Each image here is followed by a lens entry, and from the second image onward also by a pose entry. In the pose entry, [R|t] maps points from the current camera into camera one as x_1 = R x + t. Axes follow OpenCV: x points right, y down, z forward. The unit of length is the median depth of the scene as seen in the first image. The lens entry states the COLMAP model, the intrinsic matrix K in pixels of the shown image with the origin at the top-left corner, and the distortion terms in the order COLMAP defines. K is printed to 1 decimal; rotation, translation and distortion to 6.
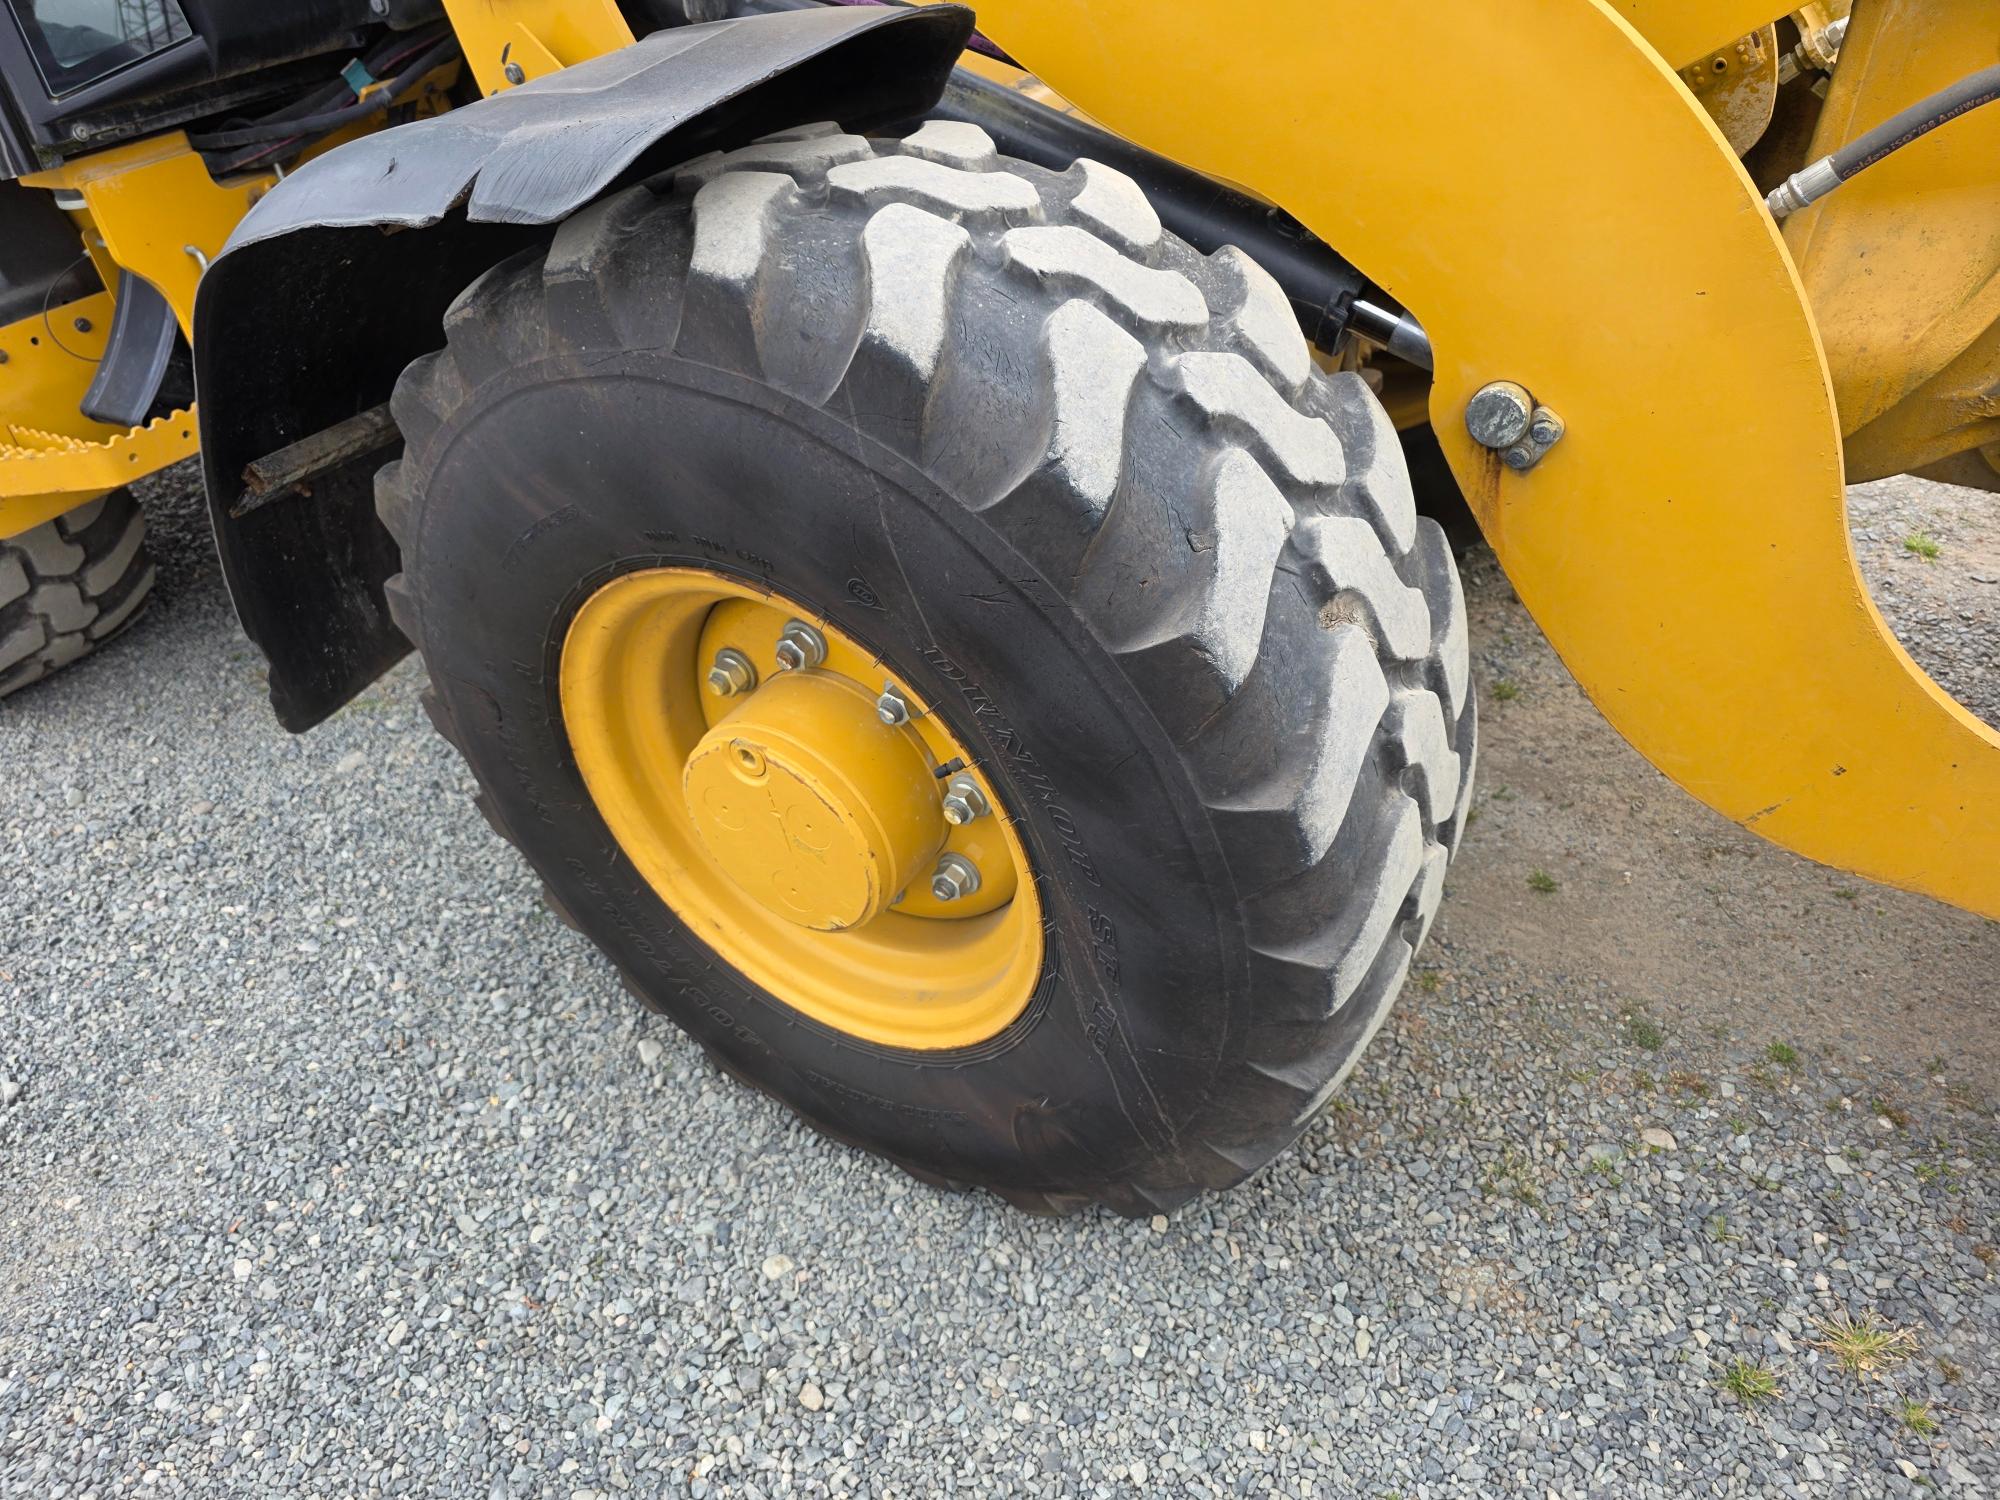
lens RADIAL K [[1359.0, 0, 980.0], [0, 1359.0, 771.1], [0, 0, 1]] dist [0.036259, -0.036164]
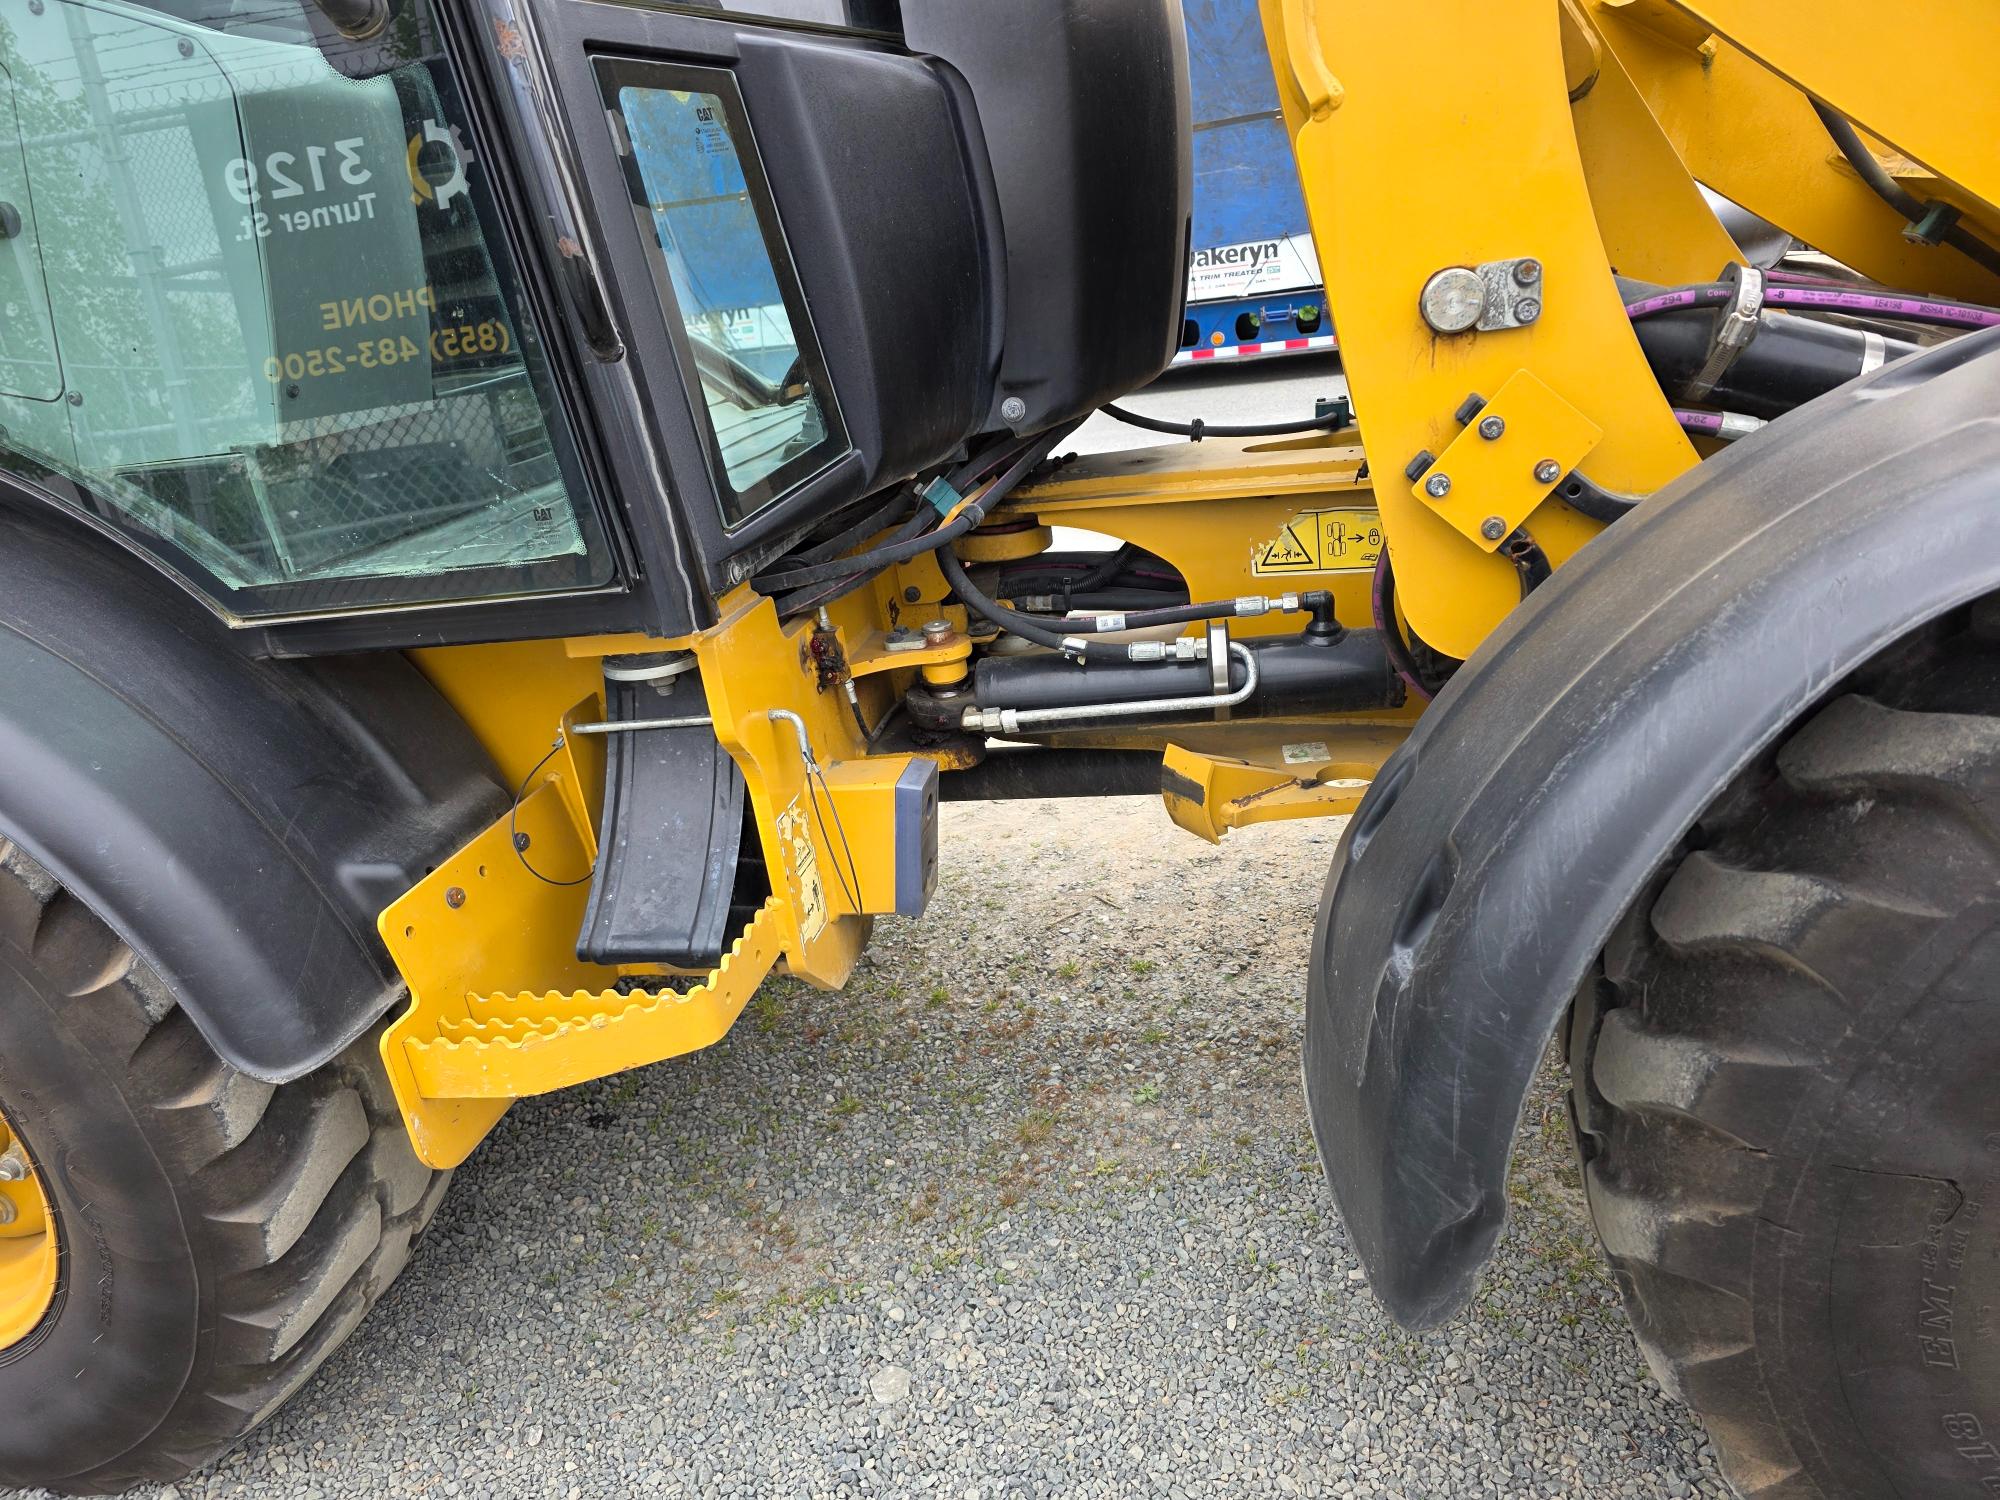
lens RADIAL K [[1344.4, 0, 963.7], [0, 1344.4, 774.2], [0, 0, 1]] dist [0.058343, -0.058816]
pose [[0.945958, -0.136775, 0.294035, -1.003333], [0.219983, 0.936833, -0.271939, -0.175203], [-0.238268, 0.321925, 0.916293, 0.429583]]
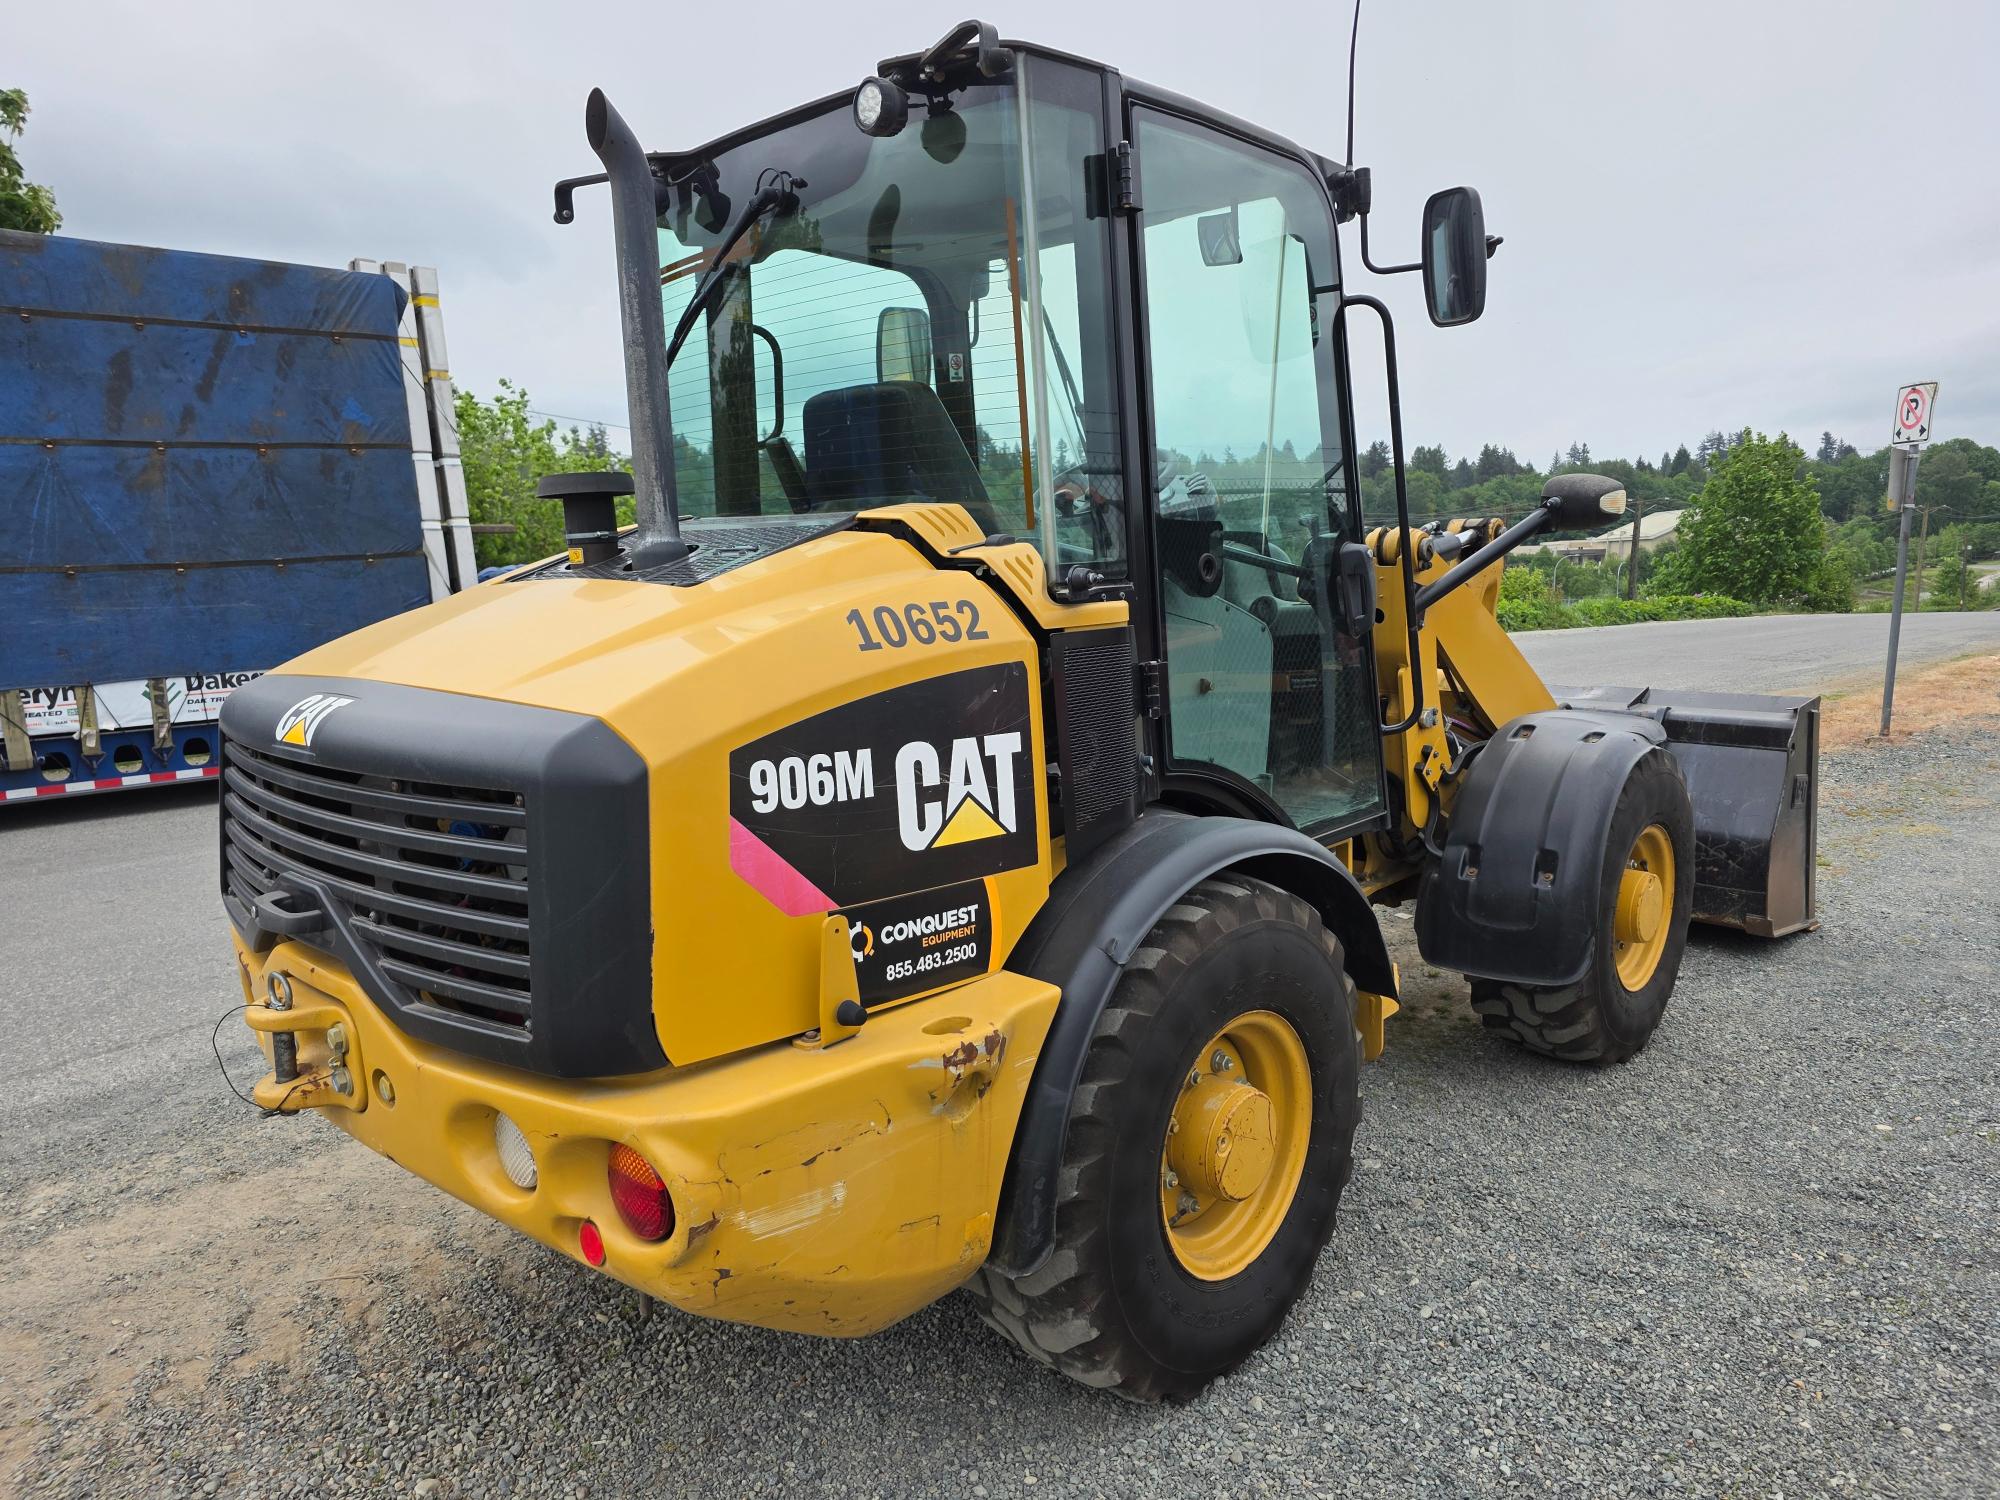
lens RADIAL K [[1362.2, 0, 968.3], [0, 1362.2, 745.4], [0, 0, 1]] dist [0.065330, -0.068317]
pose [[0.205114, -0.043212, 0.977784, -3.687514], [0.597054, 0.797134, -0.090018, -0.992787], [-0.775535, 0.602254, 0.189303, 1.417860]]
